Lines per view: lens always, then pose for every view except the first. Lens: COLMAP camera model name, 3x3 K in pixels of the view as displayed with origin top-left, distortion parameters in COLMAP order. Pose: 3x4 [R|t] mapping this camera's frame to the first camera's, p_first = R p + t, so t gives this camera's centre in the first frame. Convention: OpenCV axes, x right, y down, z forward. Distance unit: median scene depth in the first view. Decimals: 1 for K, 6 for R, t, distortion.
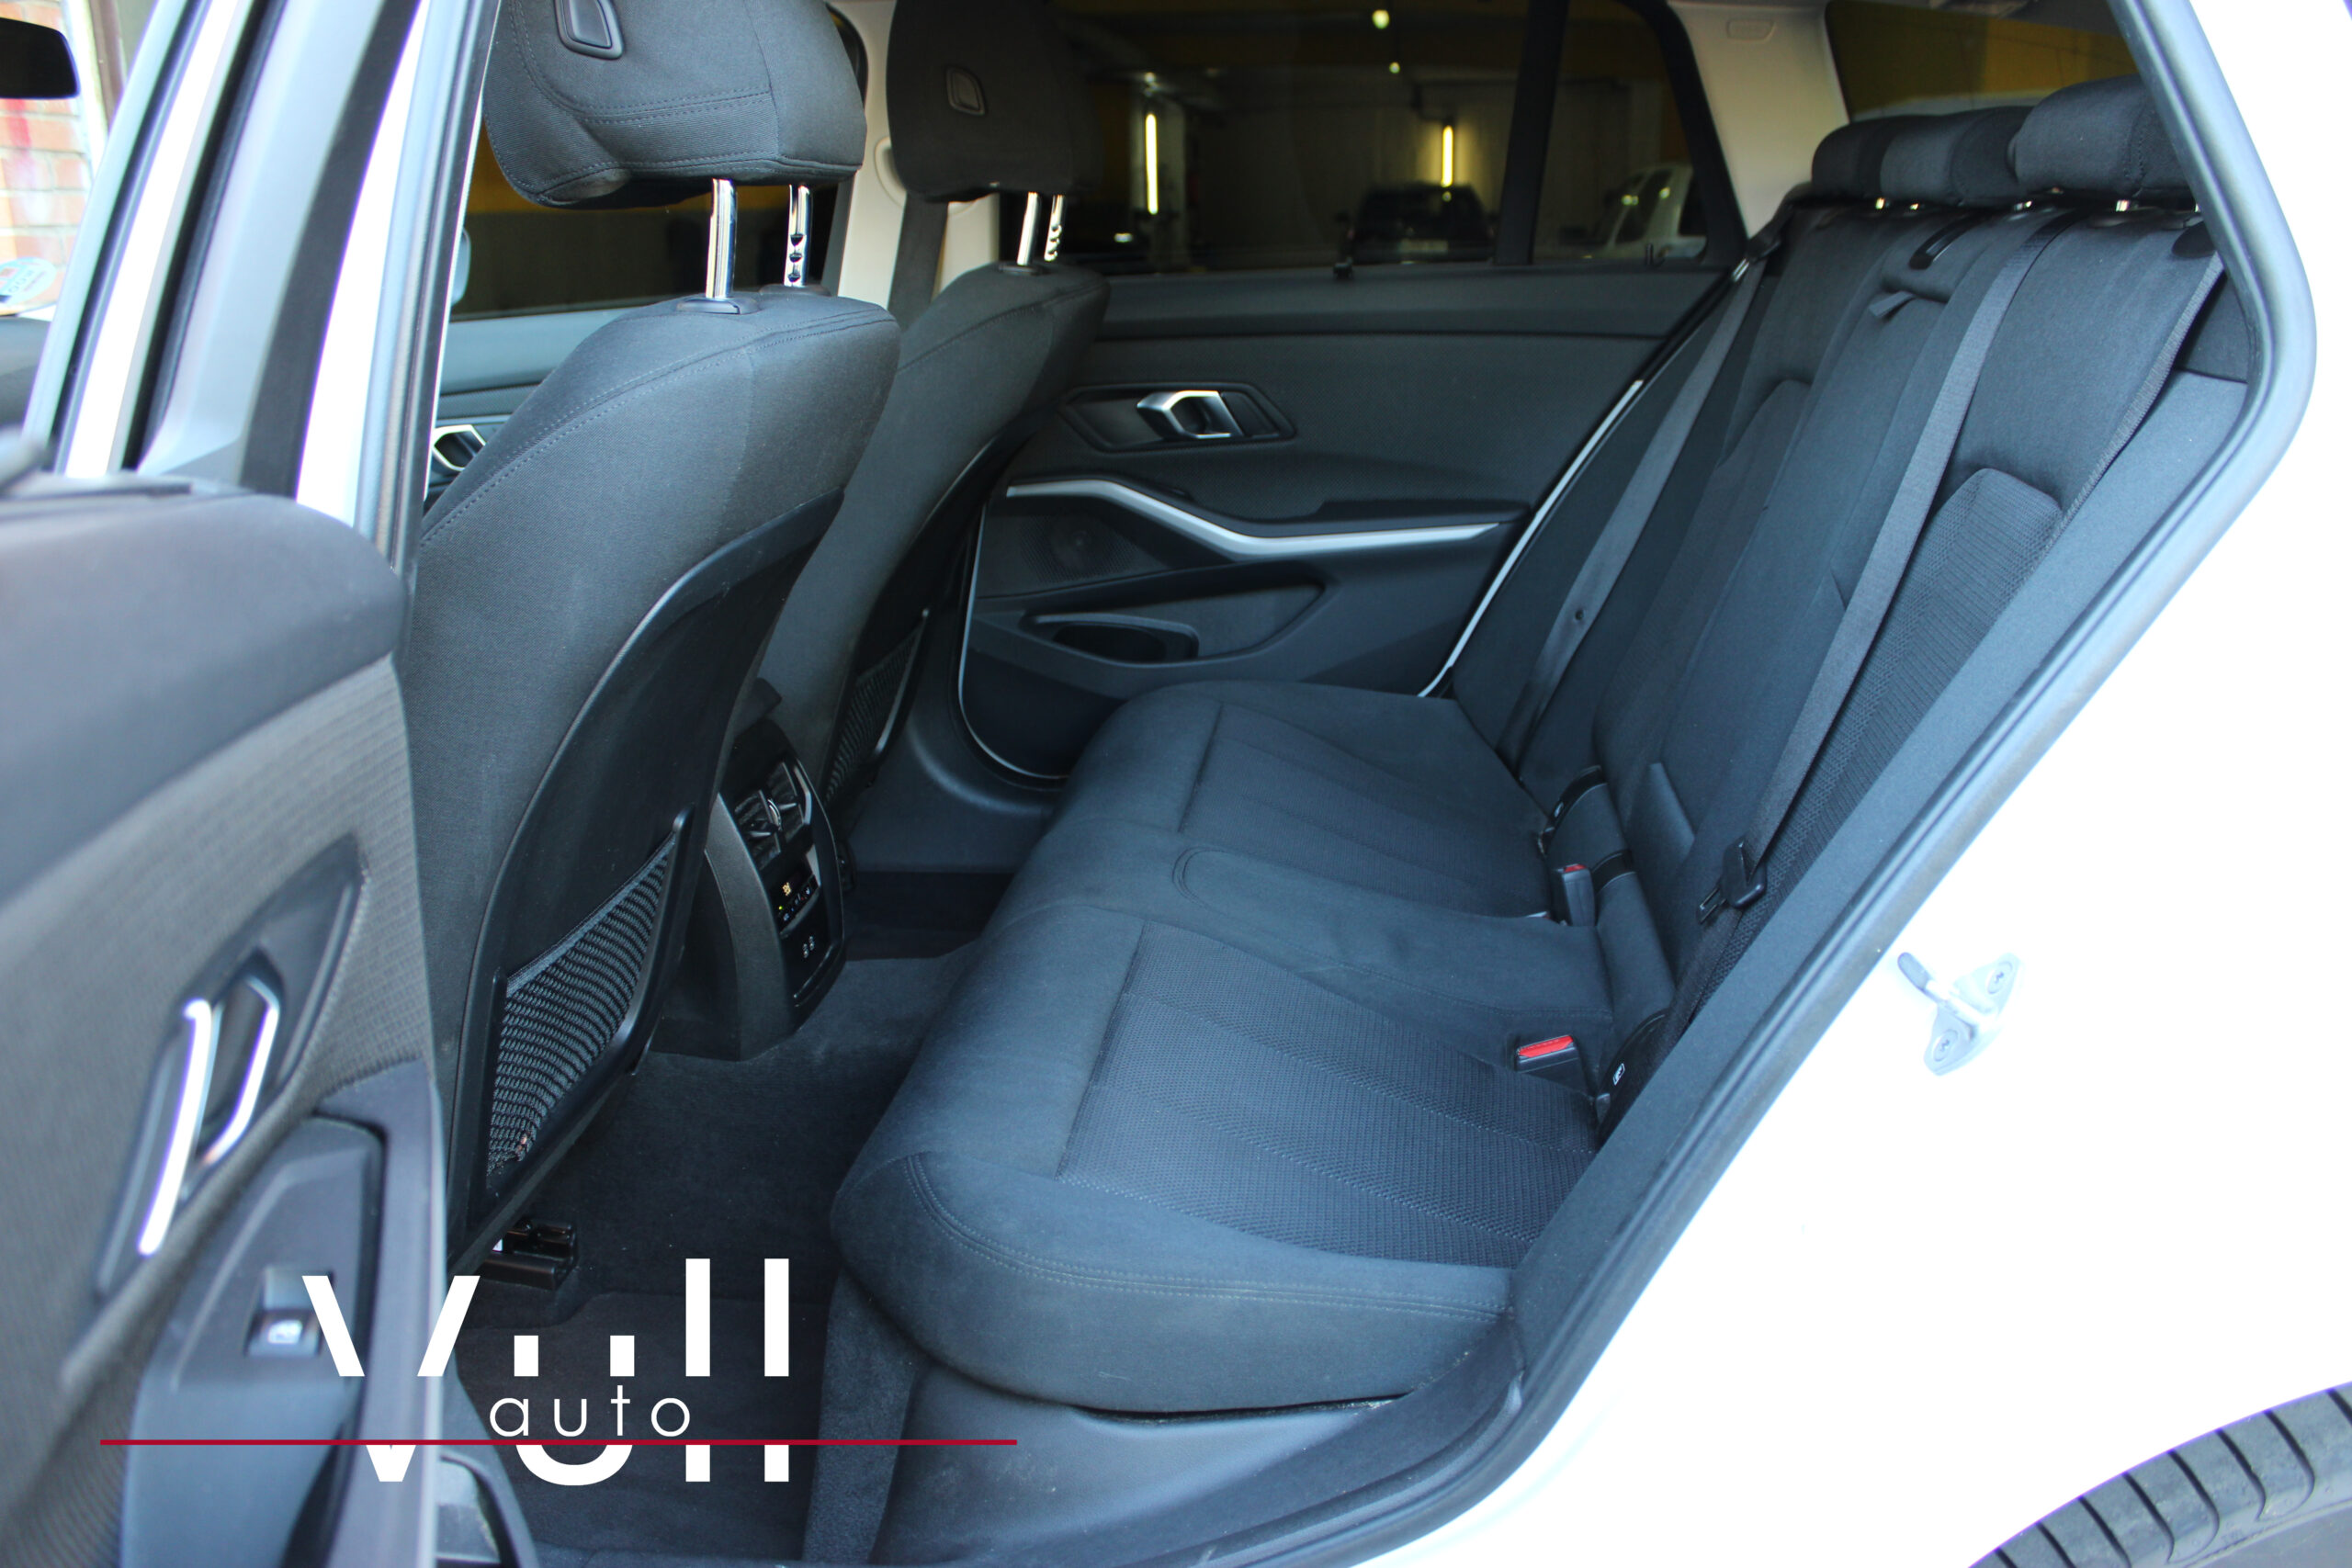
lens RADIAL K [[1956.1, 0, 1189.7], [0, 1956.1, 791.7], [0, 0, 1]] dist [-0.147876, 0.086752]
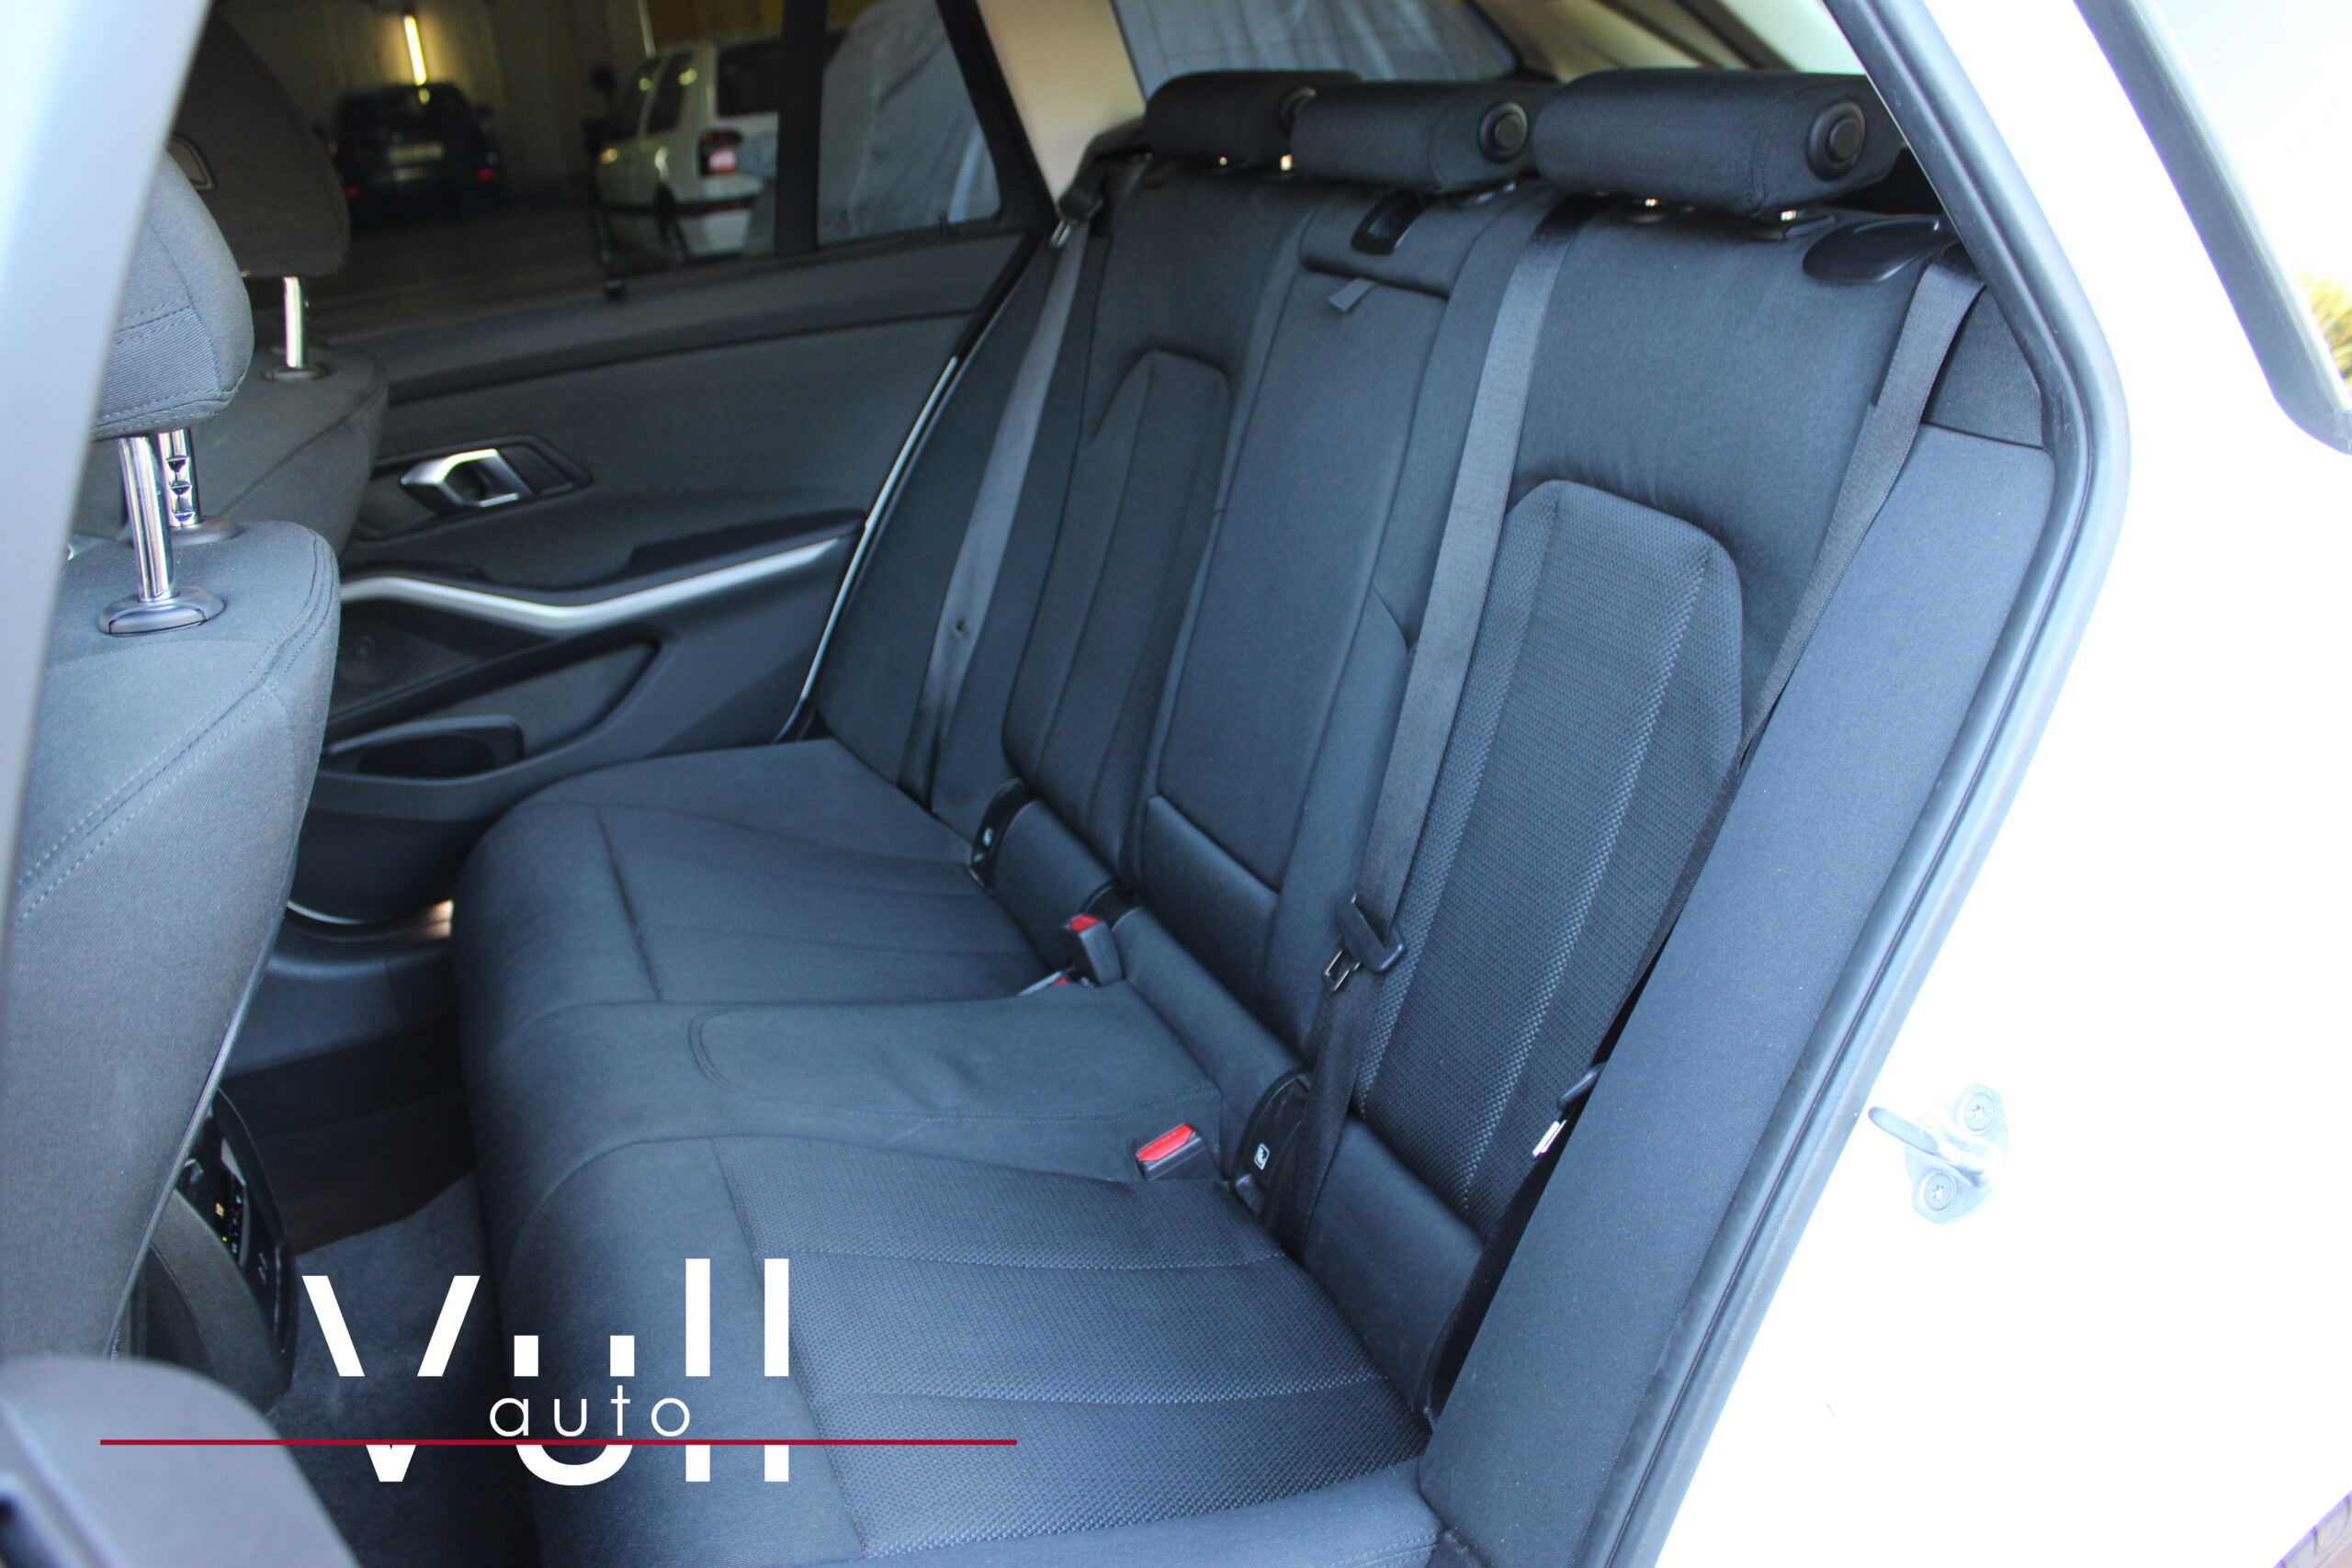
lens RADIAL K [[1956.1, 0, 1148.5], [0, 1956.1, 783.9], [0, 0, 1]] dist [-0.147876, 0.086752]
pose [[0.882339, -0.235641, 0.407372, -0.115703], [0.209165, 0.971778, 0.109080, -0.098861], [-0.421579, -0.011038, 0.906725, 0.113957]]
